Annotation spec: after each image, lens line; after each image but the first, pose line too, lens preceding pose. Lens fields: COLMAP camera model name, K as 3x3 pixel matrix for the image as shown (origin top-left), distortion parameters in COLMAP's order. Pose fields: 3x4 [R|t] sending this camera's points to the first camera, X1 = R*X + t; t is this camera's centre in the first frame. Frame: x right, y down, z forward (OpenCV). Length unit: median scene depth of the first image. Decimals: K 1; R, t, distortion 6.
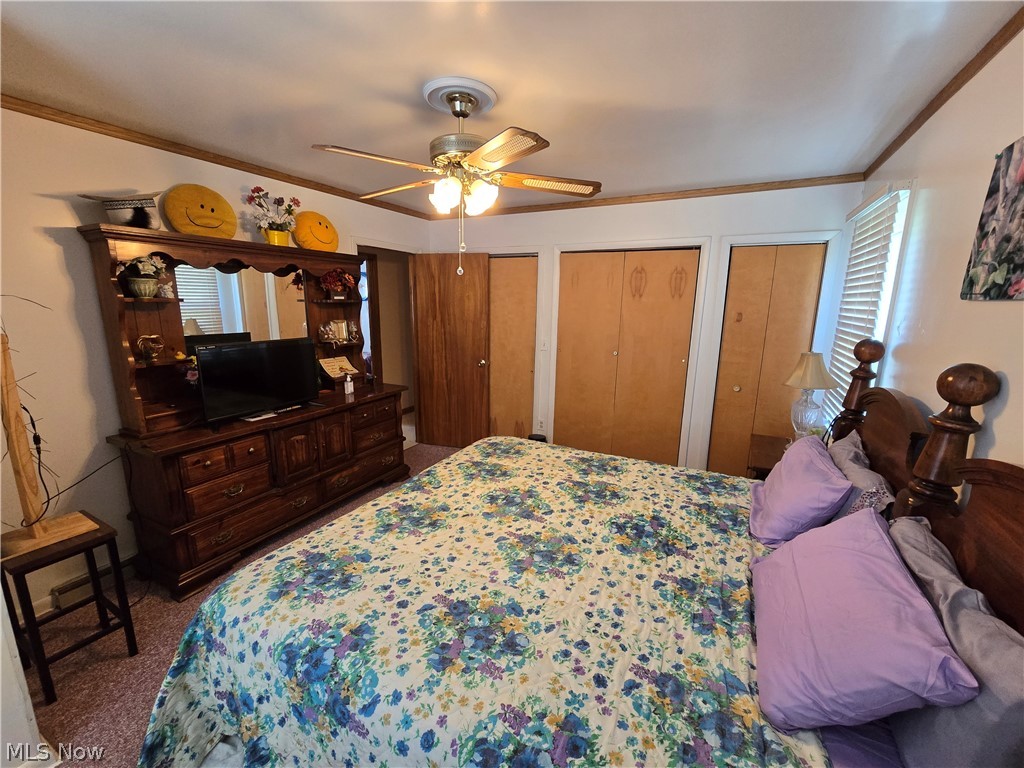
lens RADIAL K [[418.1, 0, 514.7], [0, 418.1, 382.3], [0, 0, 1]] dist [-0.000259, -0.000105]
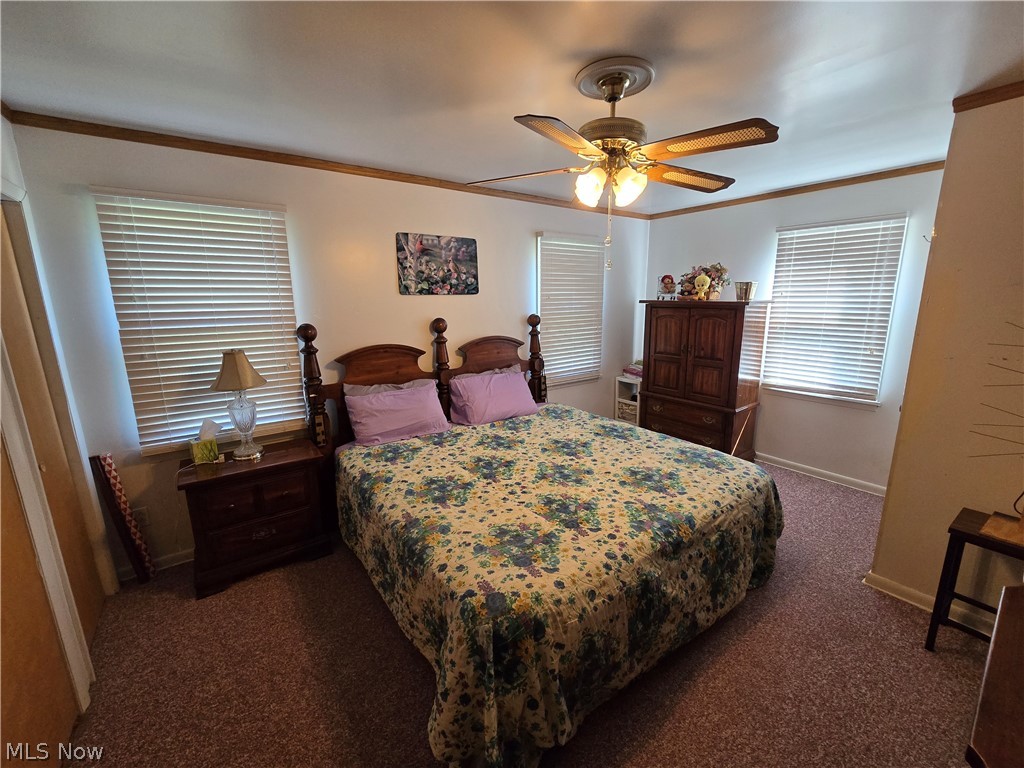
lens RADIAL K [[418.1, 0, 516.7], [0, 418.1, 385.2], [0, 0, 1]] dist [-0.000259, -0.000105]
pose [[-0.897053, -0.102360, 0.429906, -0.357055], [0.082083, 0.917285, 0.389680, -0.396204], [-0.434234, 0.384852, -0.814451, 1.887805]]
